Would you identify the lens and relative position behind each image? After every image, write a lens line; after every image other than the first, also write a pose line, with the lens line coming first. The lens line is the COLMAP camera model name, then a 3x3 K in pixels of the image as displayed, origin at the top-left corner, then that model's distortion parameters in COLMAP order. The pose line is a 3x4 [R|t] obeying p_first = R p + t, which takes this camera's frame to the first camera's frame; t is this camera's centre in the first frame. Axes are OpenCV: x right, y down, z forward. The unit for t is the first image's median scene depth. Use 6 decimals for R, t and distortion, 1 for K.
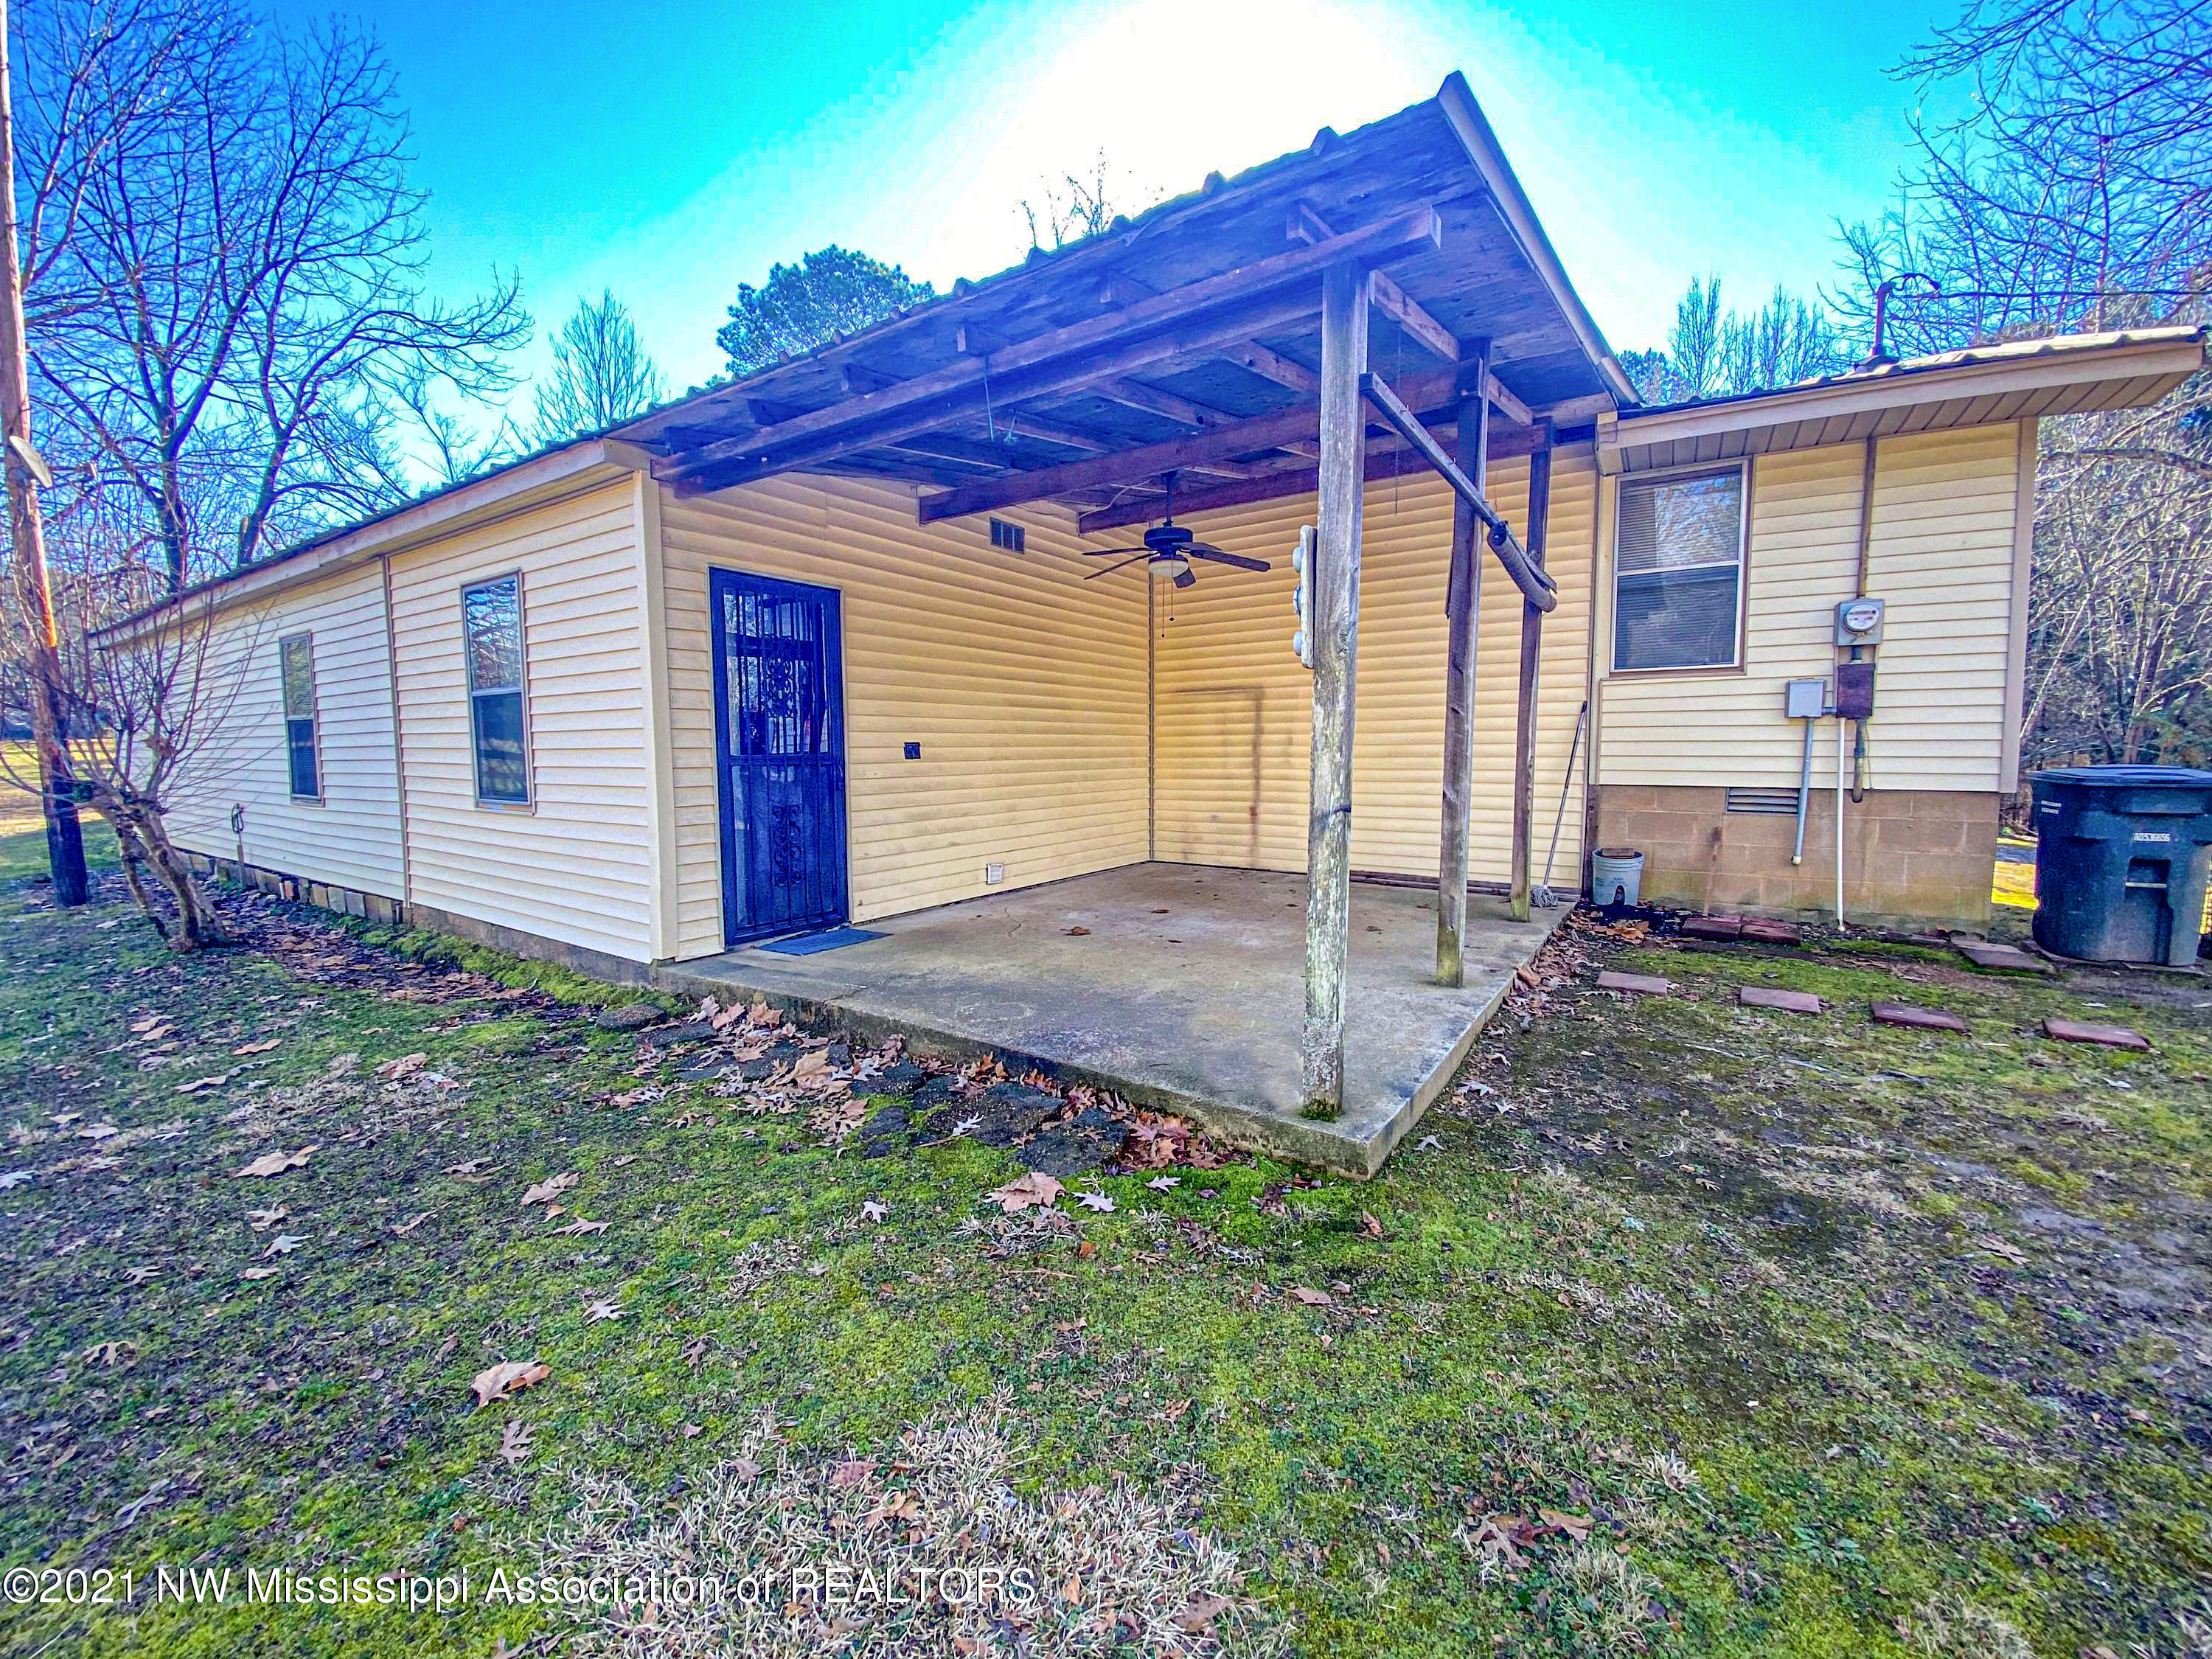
lens RADIAL K [[902.3, 0, 1104.9], [0, 902.3, 831.5], [0, 0, 1]] dist [0.018555, -0.014903]
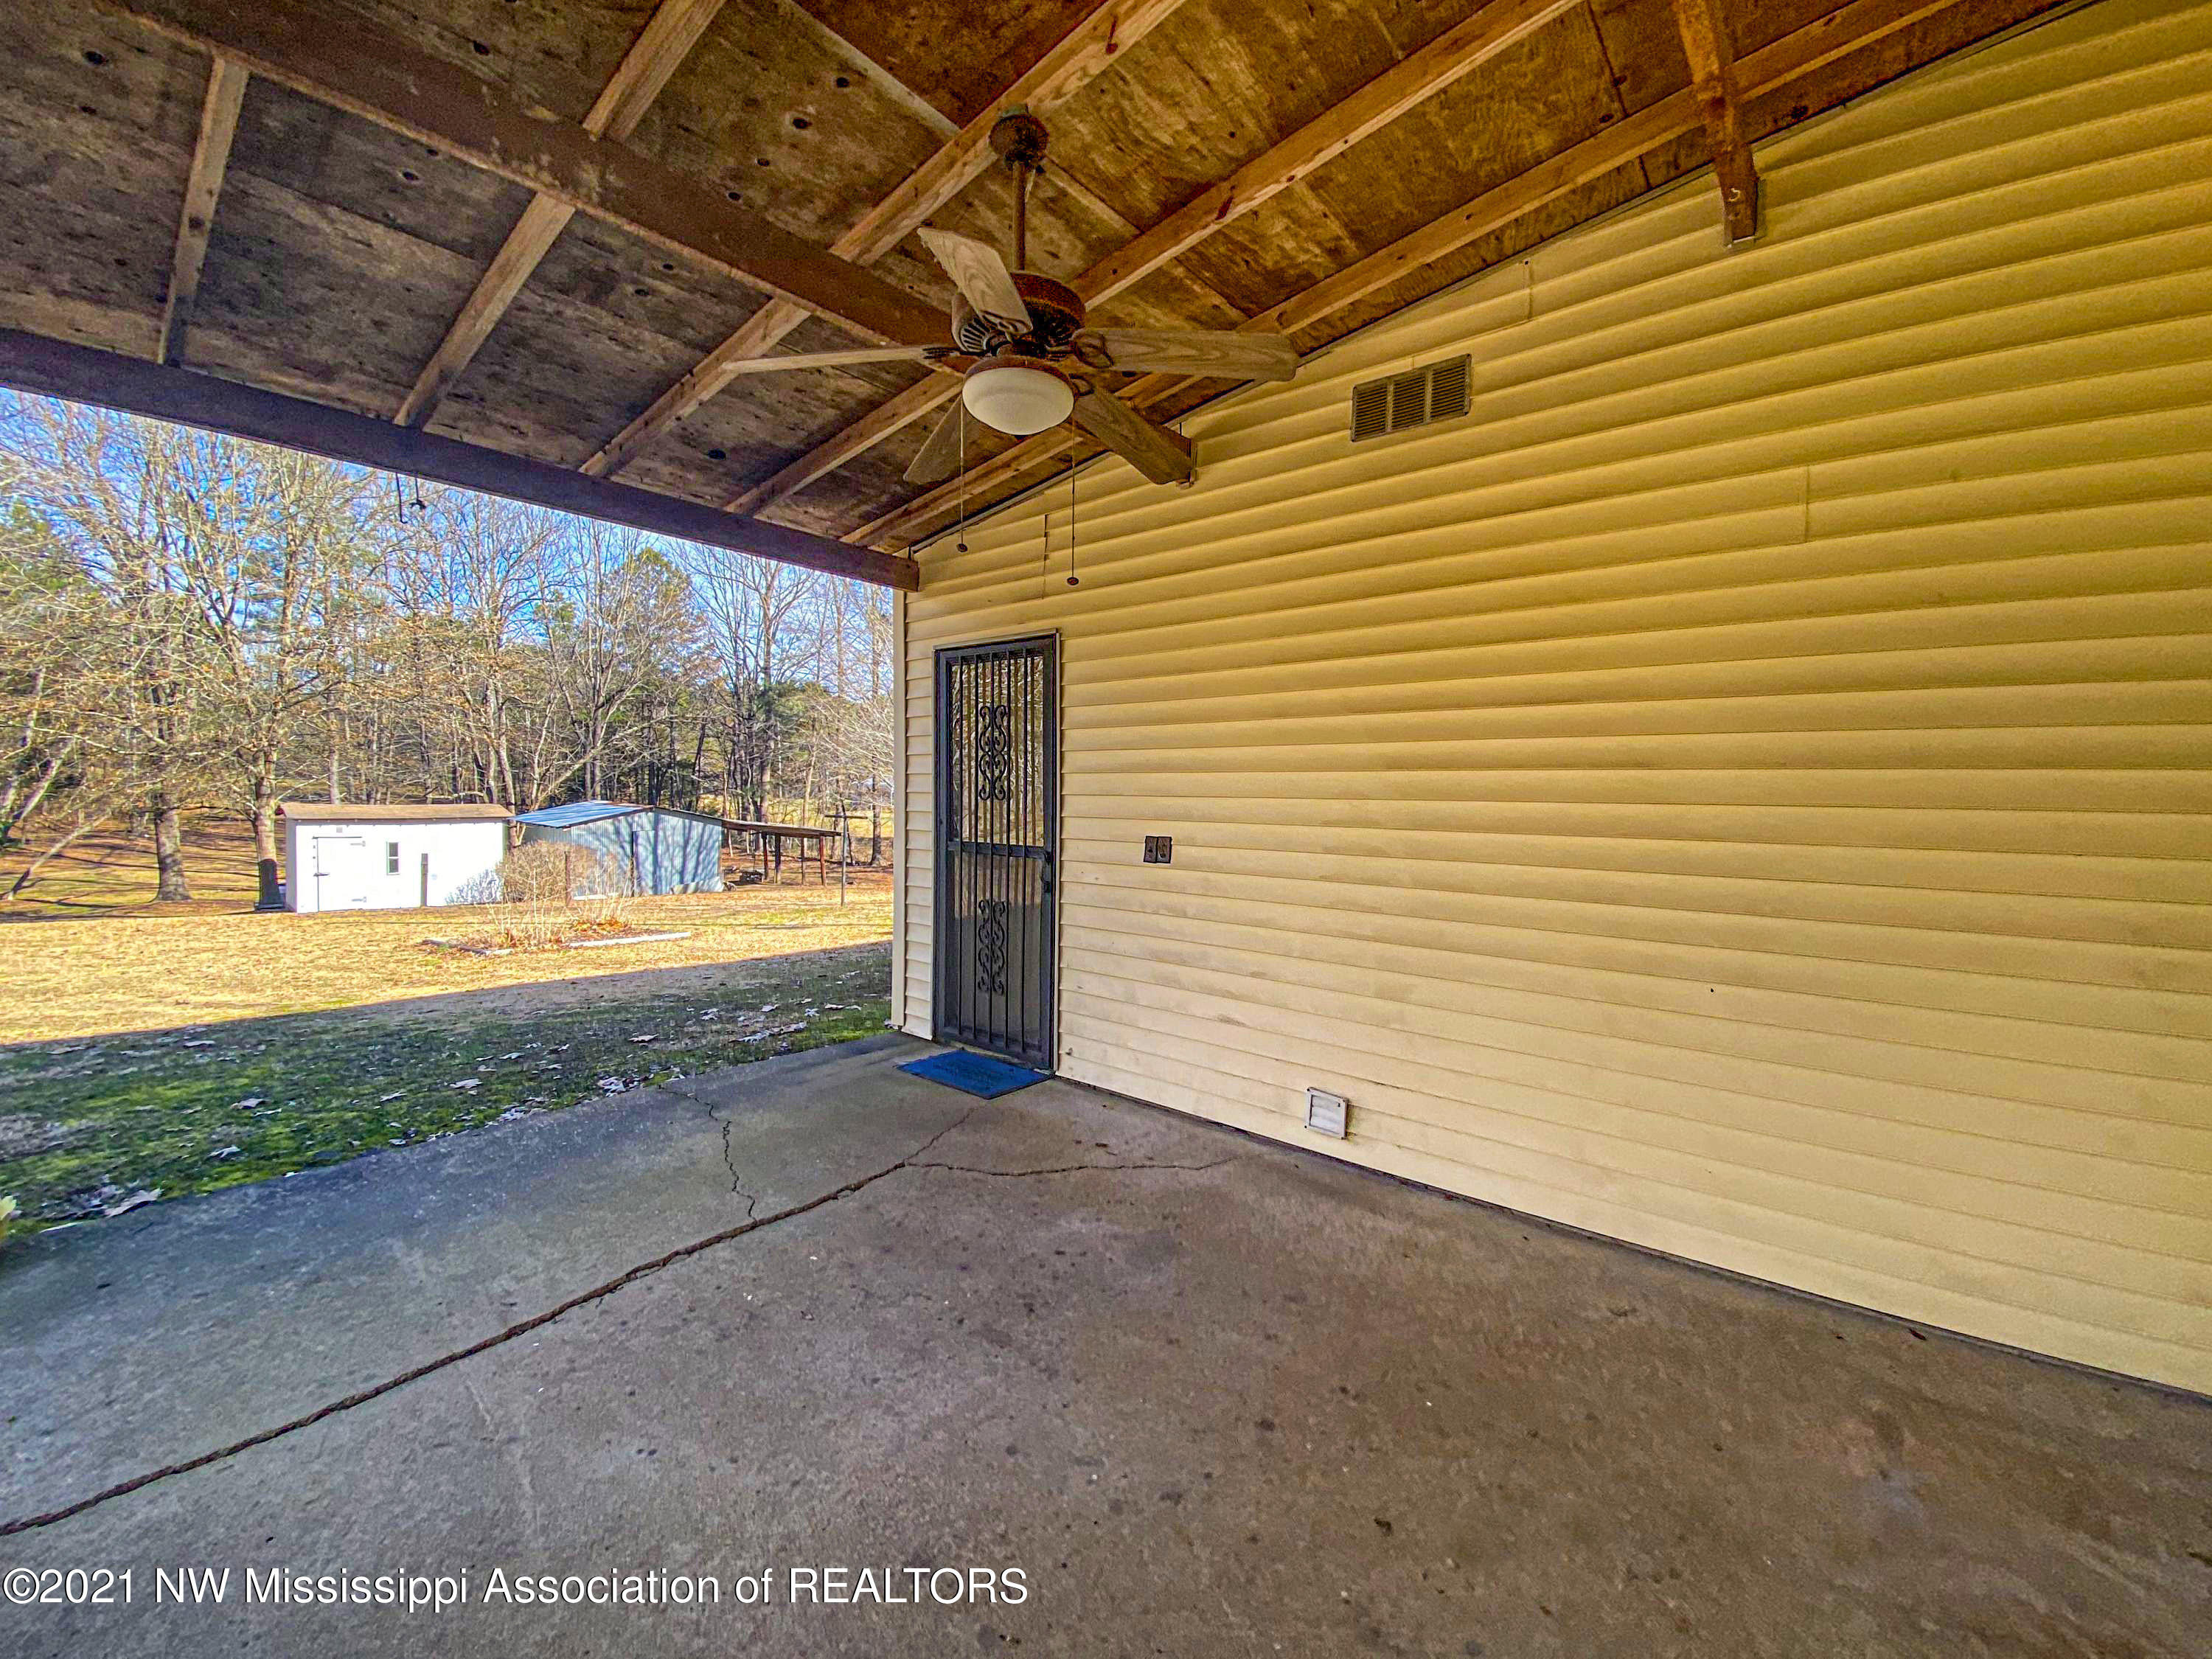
lens RADIAL K [[902.3, 0, 1112.0], [0, 902.3, 816.0], [0, 0, 1]] dist [0.018555, -0.014903]
pose [[-0.115516, 0.036450, -0.992637, 0.443848], [-0.101314, 0.993682, 0.048279, -0.150103], [0.988125, 0.106145, -0.111093, 1.107602]]
